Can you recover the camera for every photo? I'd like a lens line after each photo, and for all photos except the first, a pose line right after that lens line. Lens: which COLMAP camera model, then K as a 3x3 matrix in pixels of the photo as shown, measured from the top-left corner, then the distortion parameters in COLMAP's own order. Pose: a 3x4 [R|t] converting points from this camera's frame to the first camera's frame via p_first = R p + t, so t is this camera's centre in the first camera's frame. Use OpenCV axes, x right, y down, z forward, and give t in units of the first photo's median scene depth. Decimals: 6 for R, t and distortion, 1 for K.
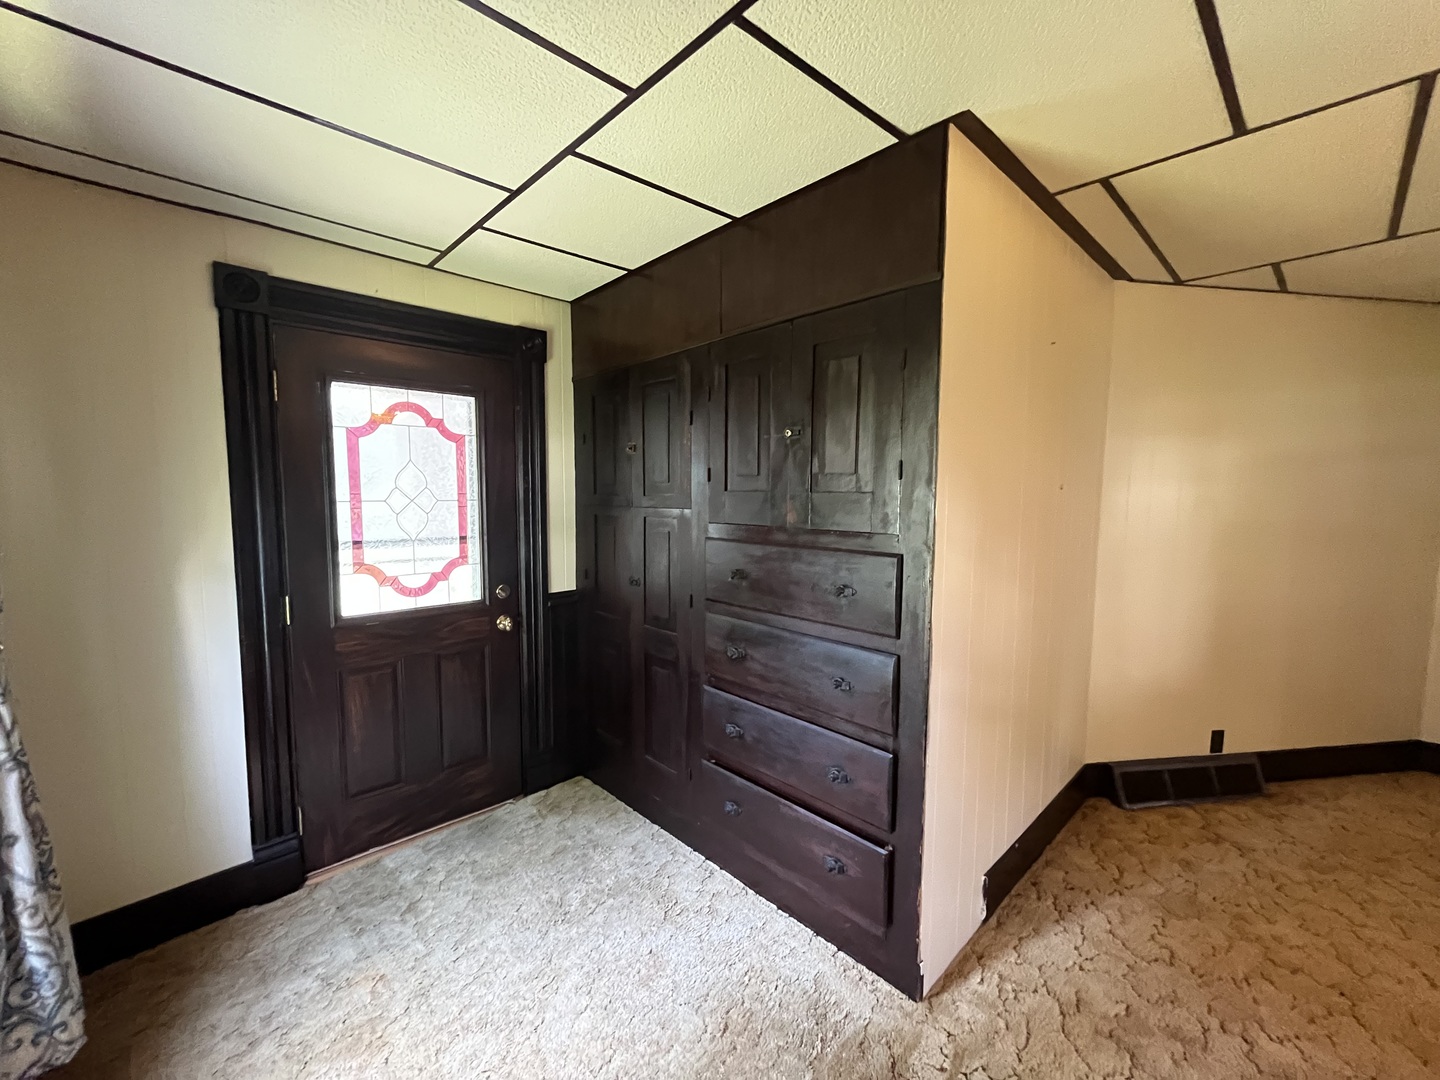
lens RADIAL K [[582.2, 0, 716.8], [0, 582.2, 537.4], [0, 0, 1]] dist [-0.000402, -0.000199]
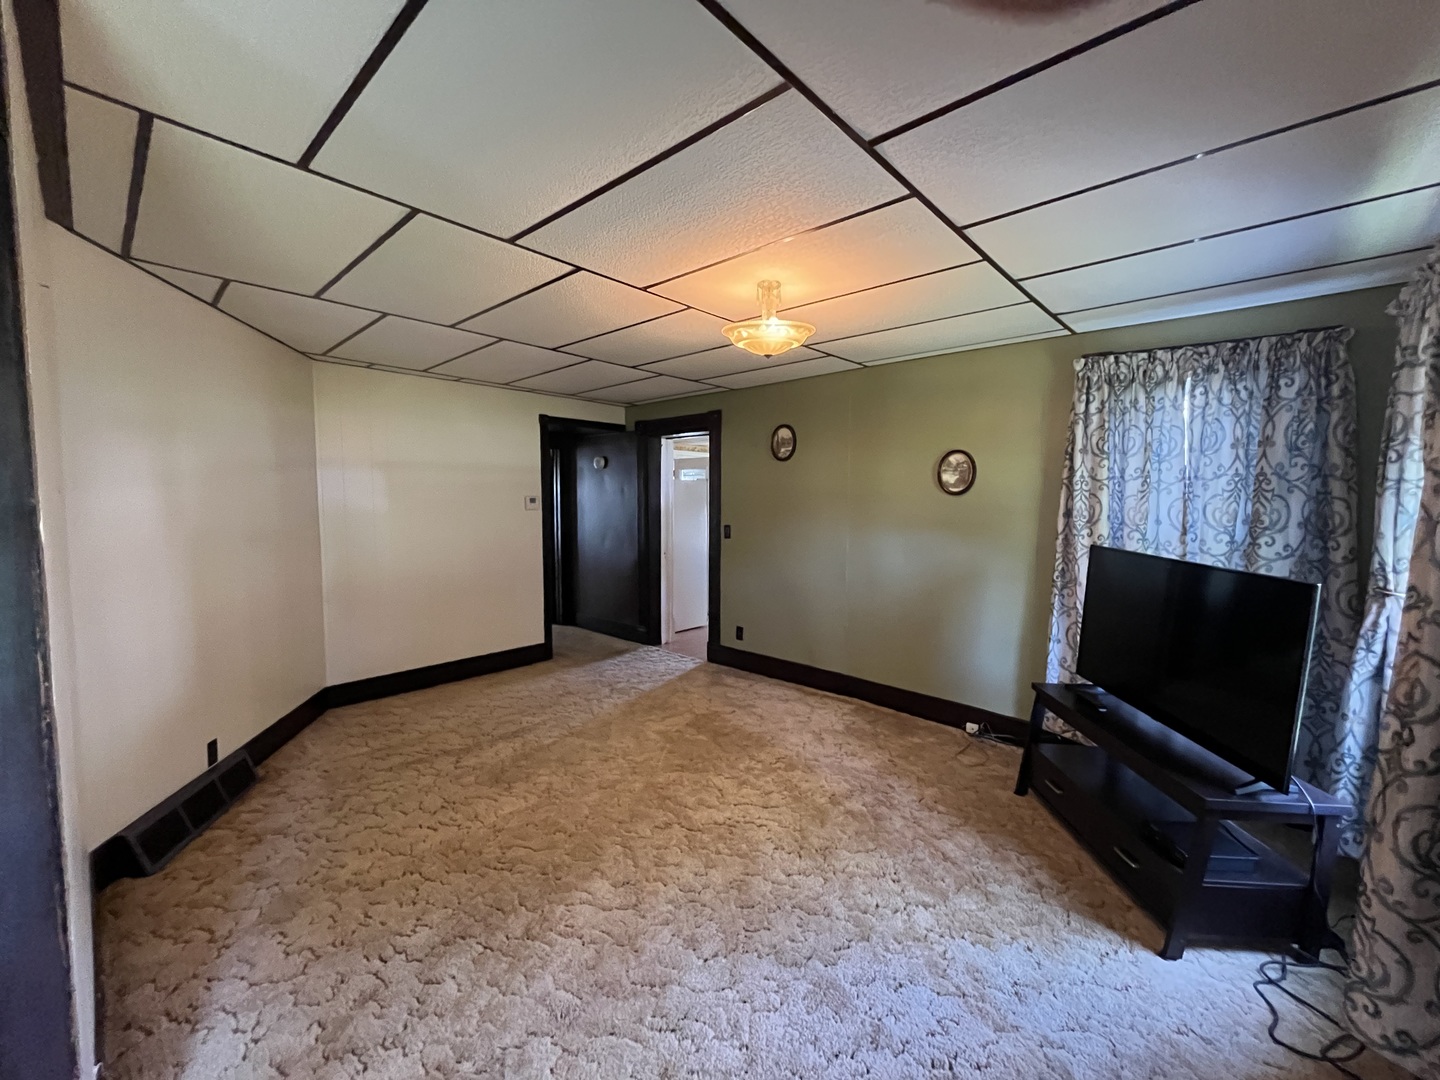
lens RADIAL K [[582.2, 0, 717.1], [0, 582.2, 546.7], [0, 0, 1]] dist [-0.000402, -0.000199]
pose [[-0.065801, -0.082985, 0.994376, -0.204865], [0.071743, 0.993563, 0.087665, -0.027065], [-0.995250, 0.077108, -0.059423, 0.262413]]
